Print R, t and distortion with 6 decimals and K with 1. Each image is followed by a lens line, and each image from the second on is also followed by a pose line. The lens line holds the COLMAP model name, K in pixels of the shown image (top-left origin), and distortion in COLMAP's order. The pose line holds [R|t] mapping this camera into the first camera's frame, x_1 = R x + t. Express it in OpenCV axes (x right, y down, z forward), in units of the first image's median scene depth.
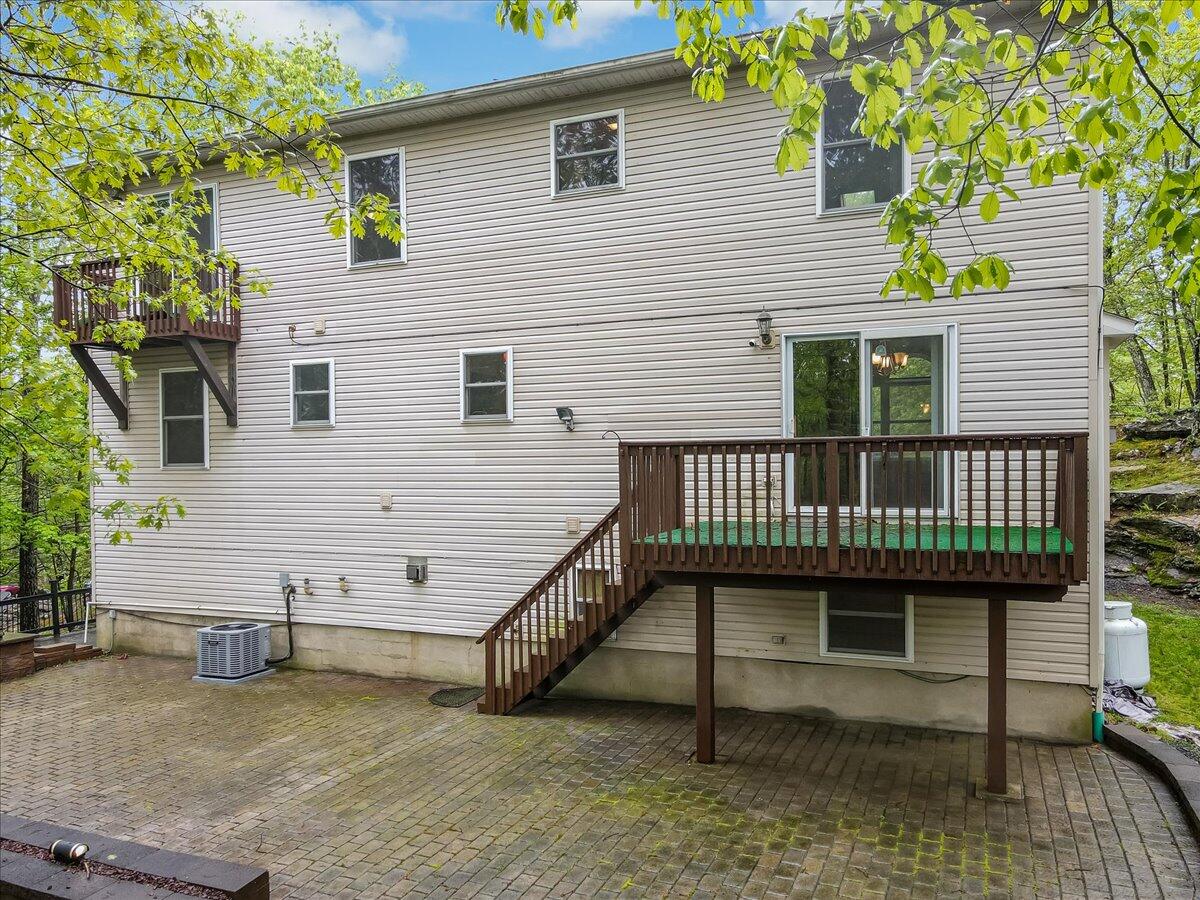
lens RADIAL K [[887.8, 0, 599.1], [0, 887.8, 462.0], [0, 0, 1]] dist [0.015292, 0.007595]
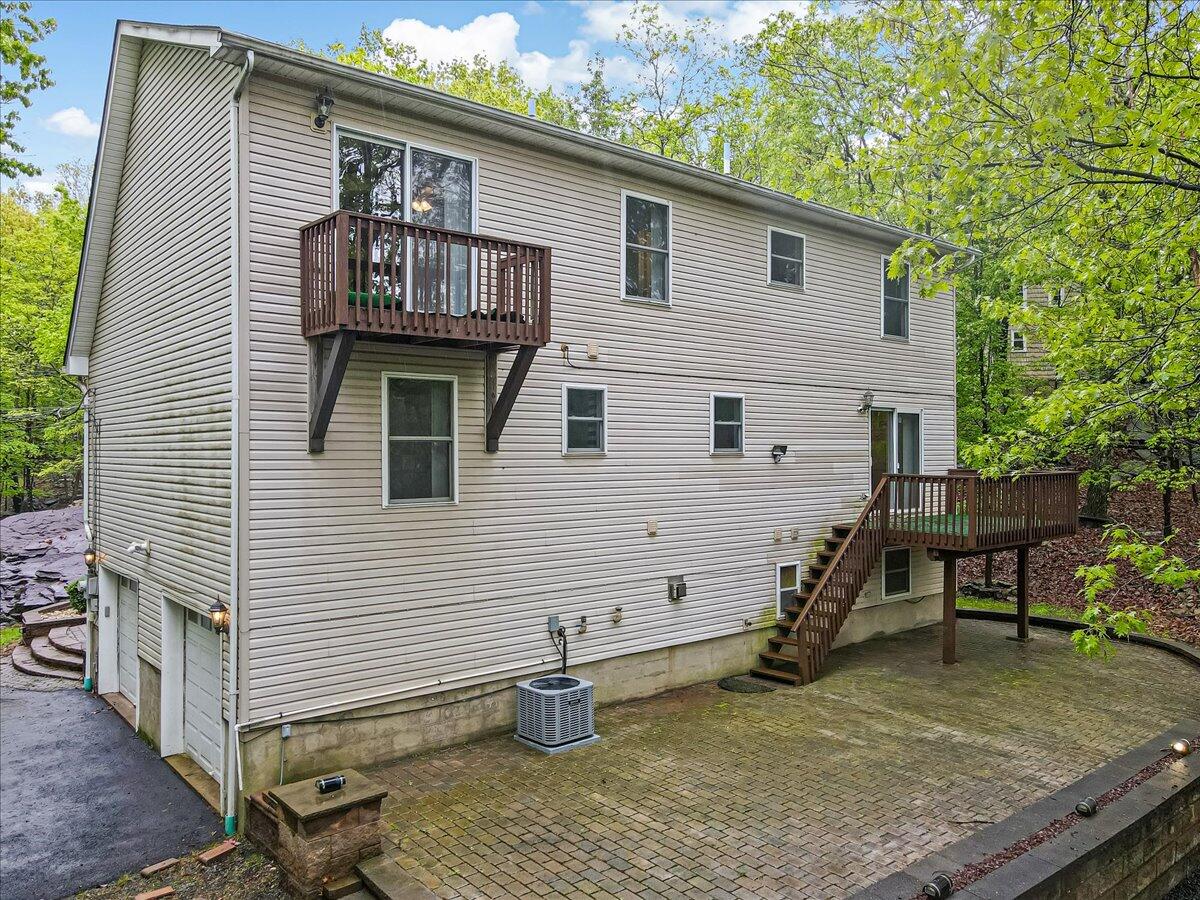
lens RADIAL K [[887.8, 0, 595.5], [0, 887.8, 439.8], [0, 0, 1]] dist [0.015292, 0.007595]
pose [[0.458422, 0.021163, 0.888483, -1.265057], [-0.000269, 0.999720, -0.023673, -0.036033], [-0.888735, 0.010614, 0.458299, 0.604857]]
